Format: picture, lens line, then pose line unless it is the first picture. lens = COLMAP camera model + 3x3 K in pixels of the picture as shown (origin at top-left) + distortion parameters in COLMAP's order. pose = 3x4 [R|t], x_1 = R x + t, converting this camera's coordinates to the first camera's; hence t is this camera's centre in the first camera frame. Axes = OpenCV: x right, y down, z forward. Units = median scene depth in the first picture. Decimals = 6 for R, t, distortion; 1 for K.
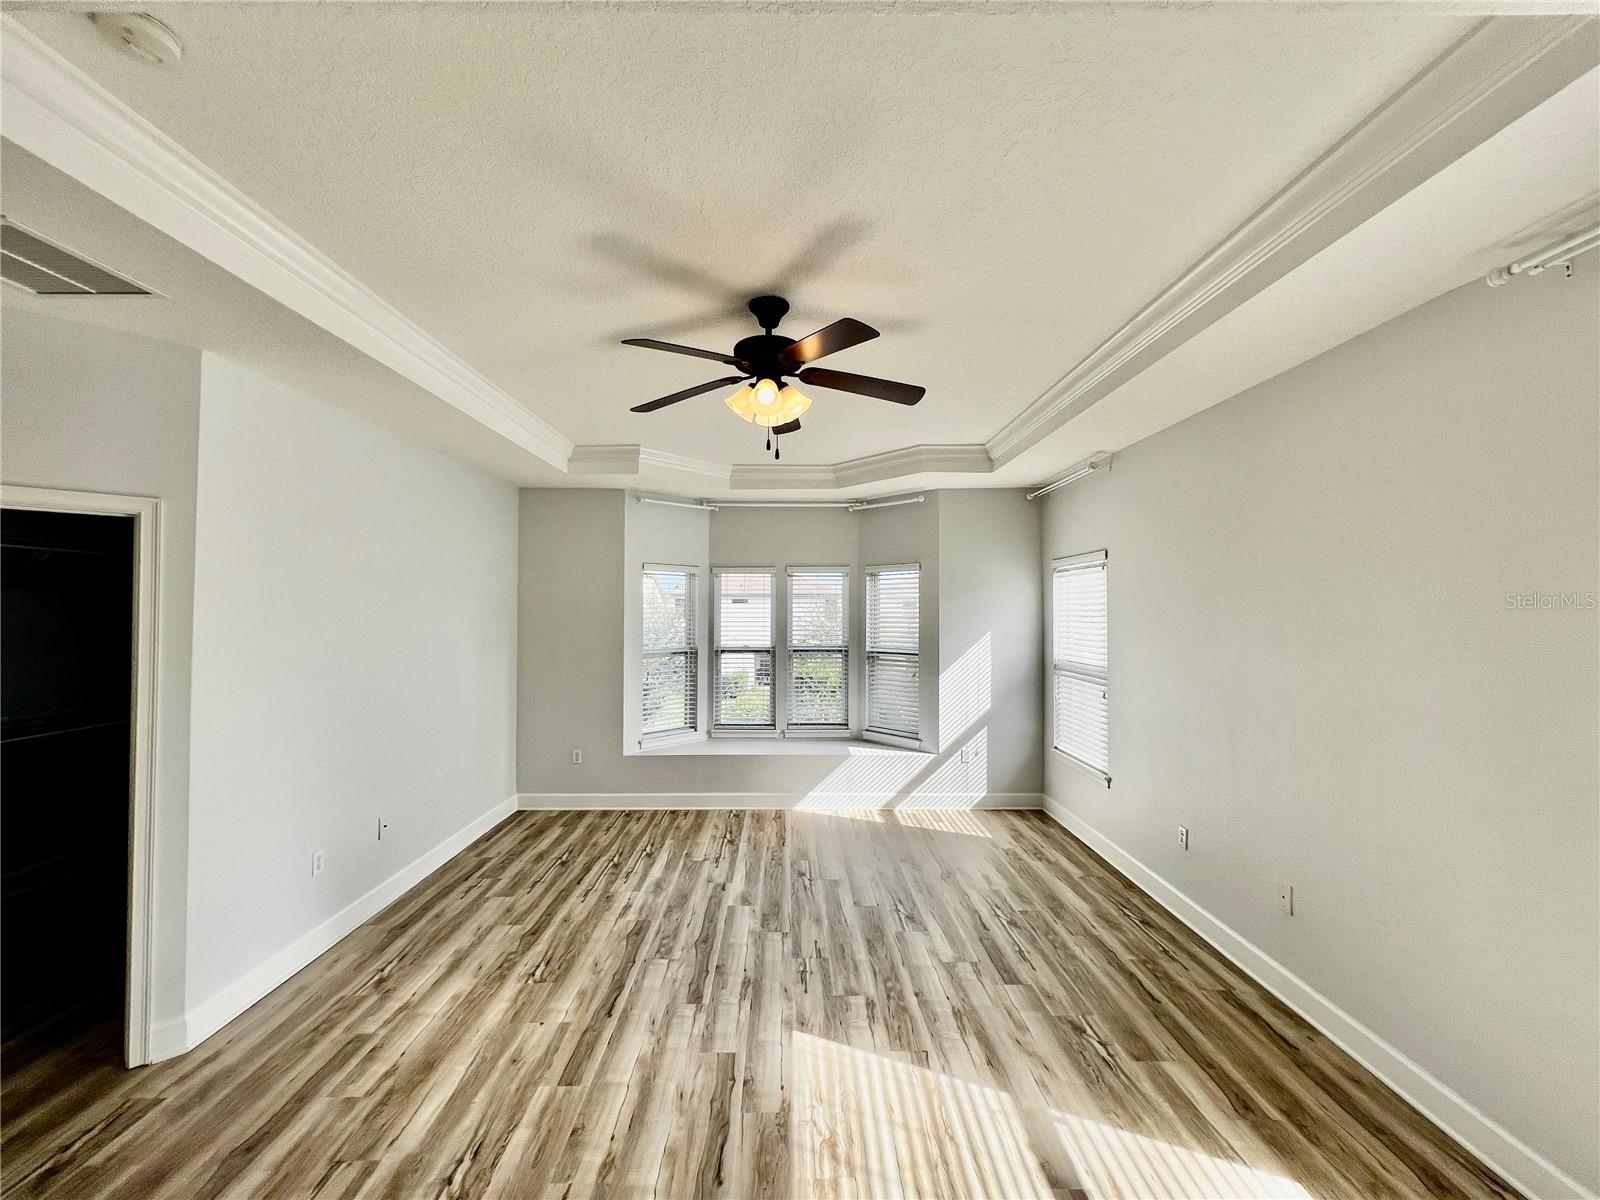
lens RADIAL K [[638.2, 0, 791.2], [0, 638.2, 597.3], [0, 0, 1]] dist [-0.004498, 0.001810]
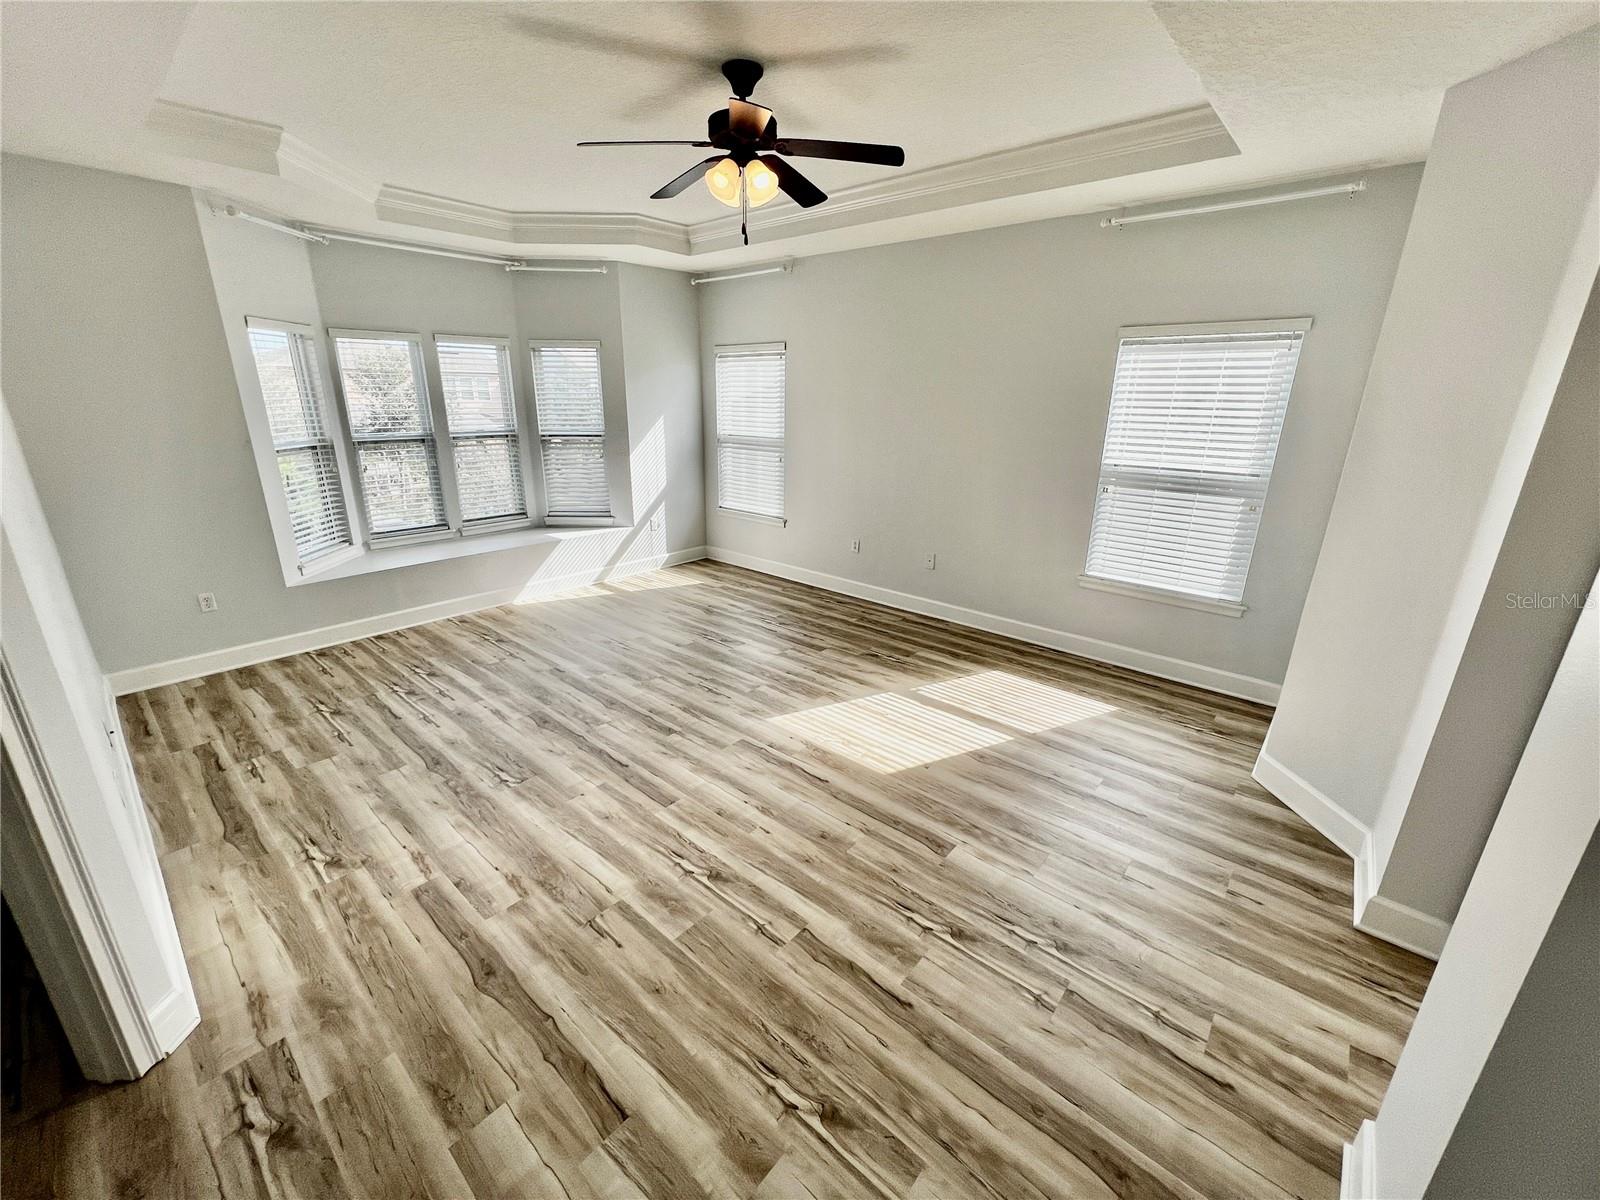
lens RADIAL K [[645.3, 0, 791.0], [0, 645.3, 595.9], [0, 0, 1]] dist [-0.003765, 0.000803]
pose [[0.666197, -0.218845, 0.712944, -0.649466], [-0.025101, 0.948854, 0.314715, -0.000399], [-0.745354, -0.227558, 0.626630, 0.099462]]
